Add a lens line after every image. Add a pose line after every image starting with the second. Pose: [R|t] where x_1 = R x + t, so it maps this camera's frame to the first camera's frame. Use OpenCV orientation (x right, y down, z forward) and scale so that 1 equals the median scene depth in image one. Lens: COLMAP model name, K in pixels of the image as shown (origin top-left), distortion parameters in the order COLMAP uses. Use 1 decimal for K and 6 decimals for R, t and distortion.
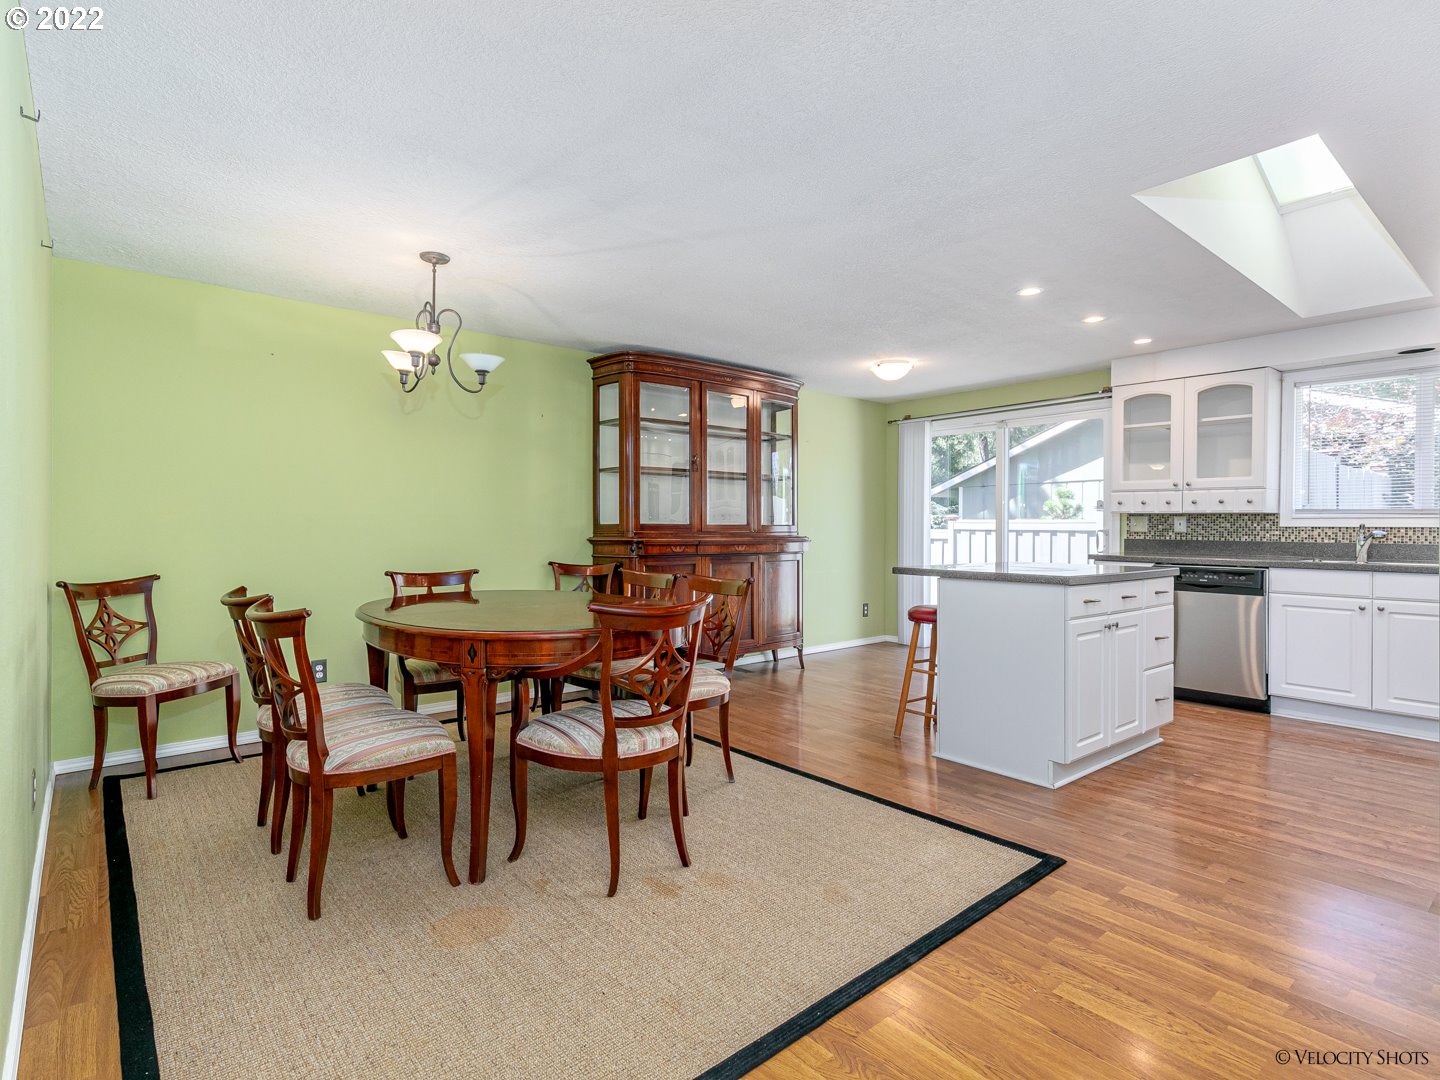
lens RADIAL K [[724.2, 0, 699.4], [0, 724.2, 532.1], [0, 0, 1]] dist [0.002880, 0.000597]
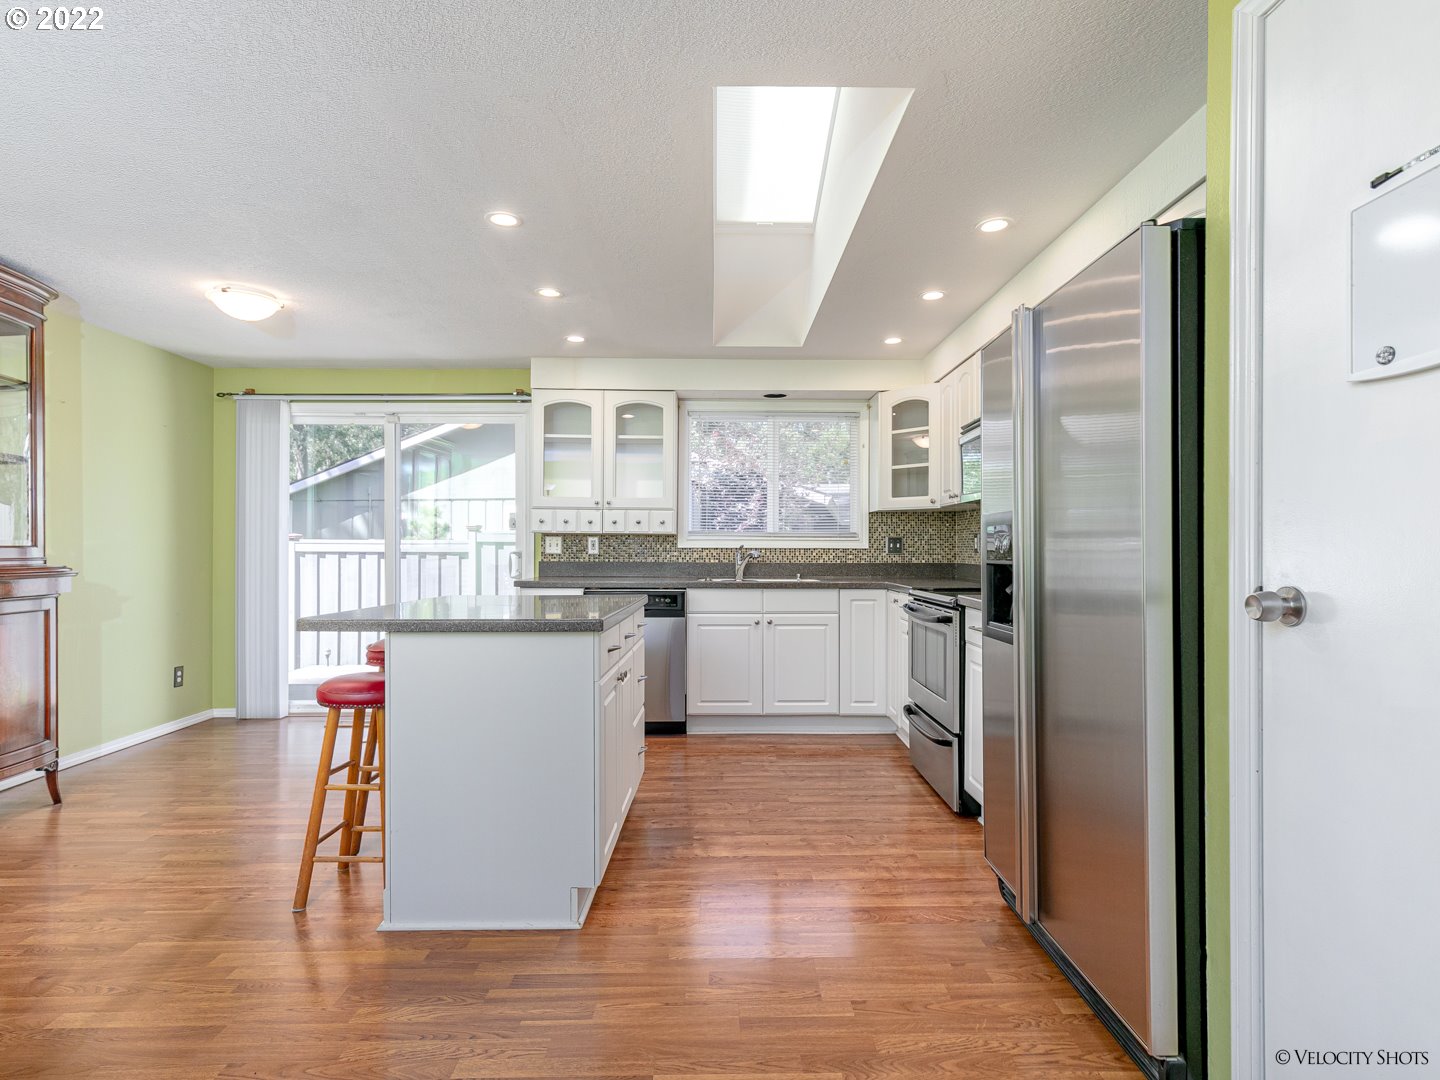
lens RADIAL K [[734.3, 0, 723.9], [0, 734.3, 549.0], [0, 0, 1]] dist [0.005341, 0.000676]
pose [[0.616343, -0.003400, 0.787471, 0.014543], [0.007964, 0.999966, -0.001916, -0.003154], [-0.787438, 0.007452, 0.616349, 0.297624]]
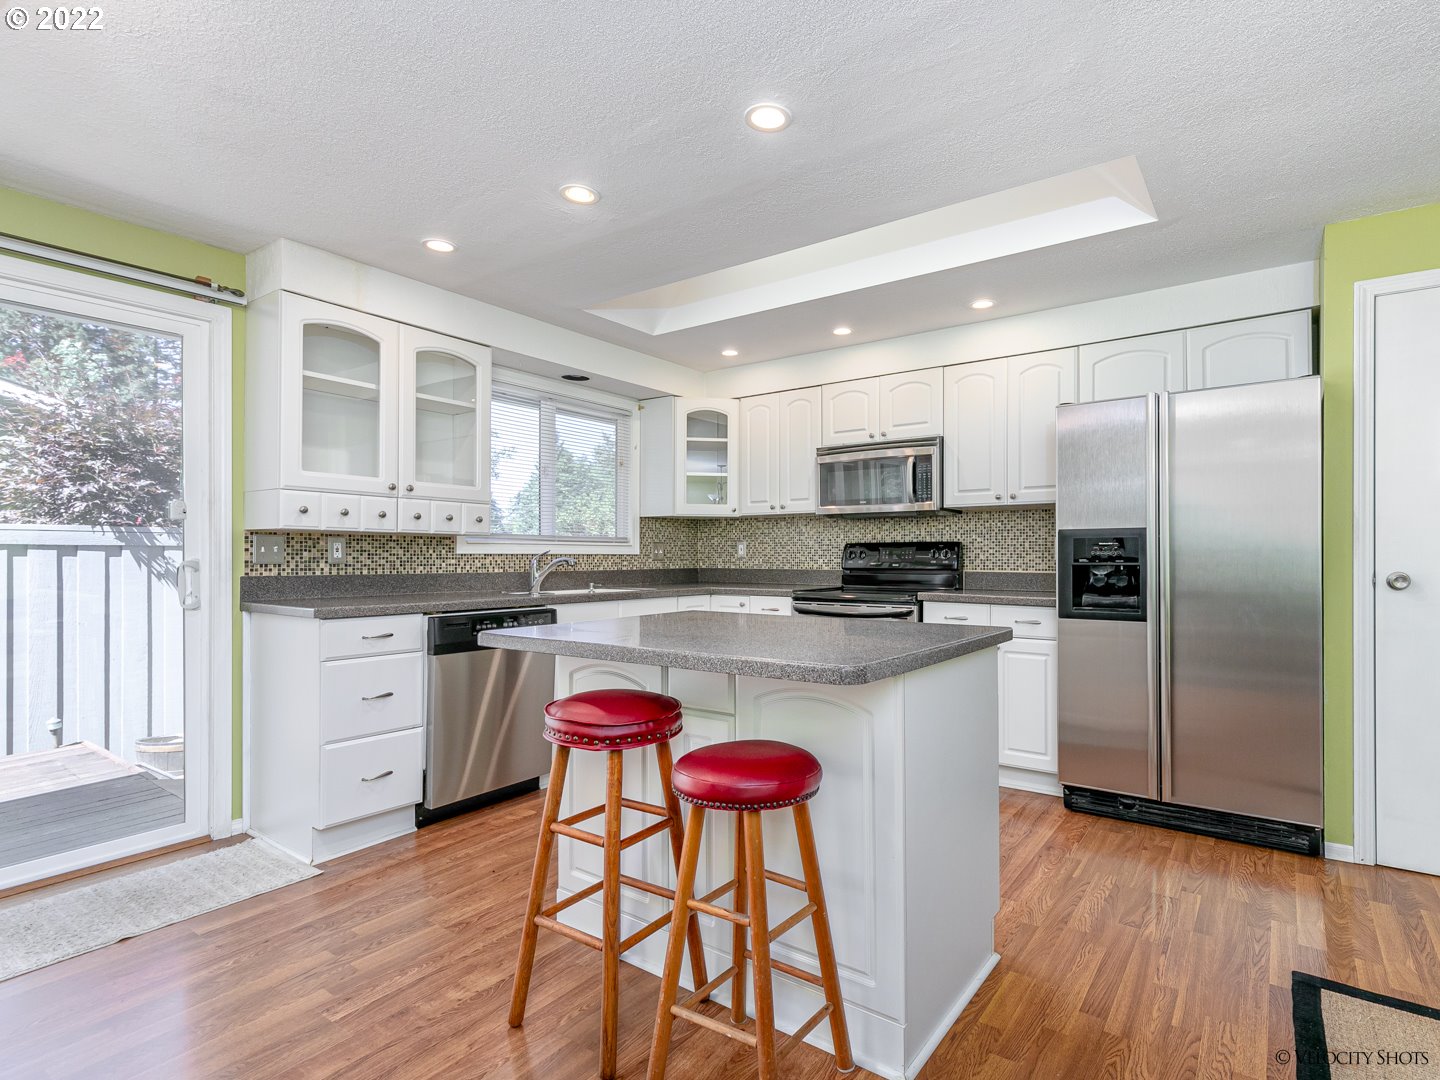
lens RADIAL K [[739.0, 0, 767.6], [0, 739.0, 554.7], [0, 0, 1]] dist [0.003319, 0.000999]
pose [[-0.288359, -0.002573, 0.957519, -0.054427], [0.008223, 0.999953, 0.005163, -0.007679], [-0.957487, 0.009363, -0.288325, 0.896417]]
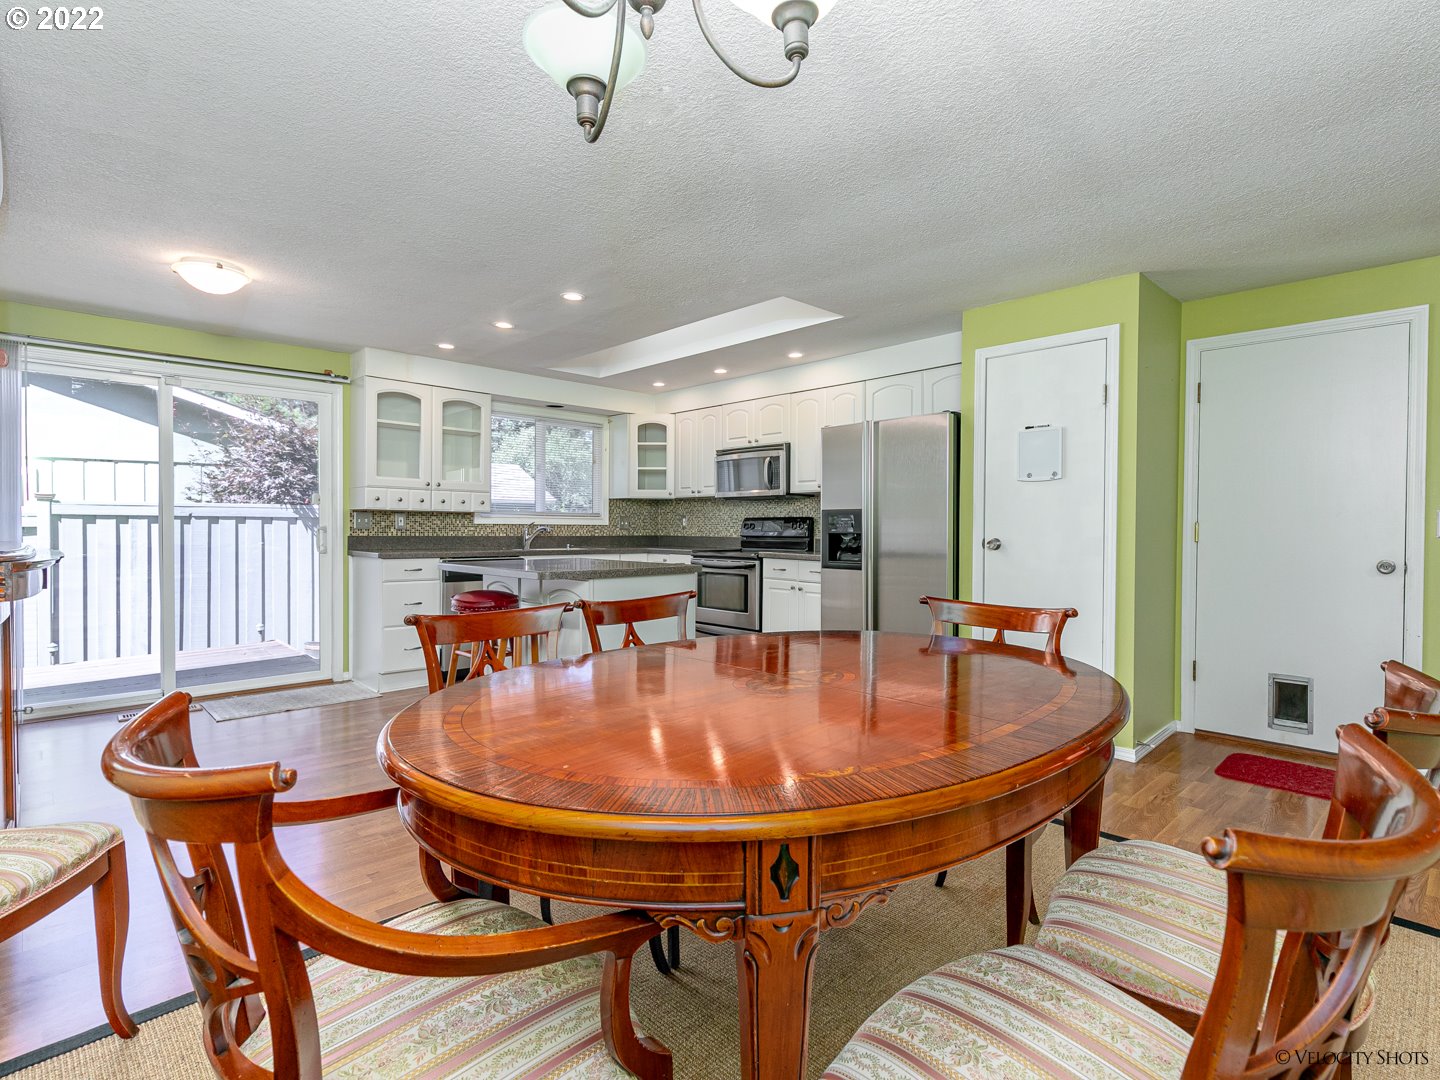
lens RADIAL K [[733.3, 0, 715.4], [0, 733.3, 535.7], [0, 0, 1]] dist [0.007588, -0.000706]
pose [[-0.078420, -0.016340, 0.996786, -0.466962], [0.002781, 0.999858, 0.016609, -0.006548], [-0.996916, 0.004074, -0.078364, 0.680020]]
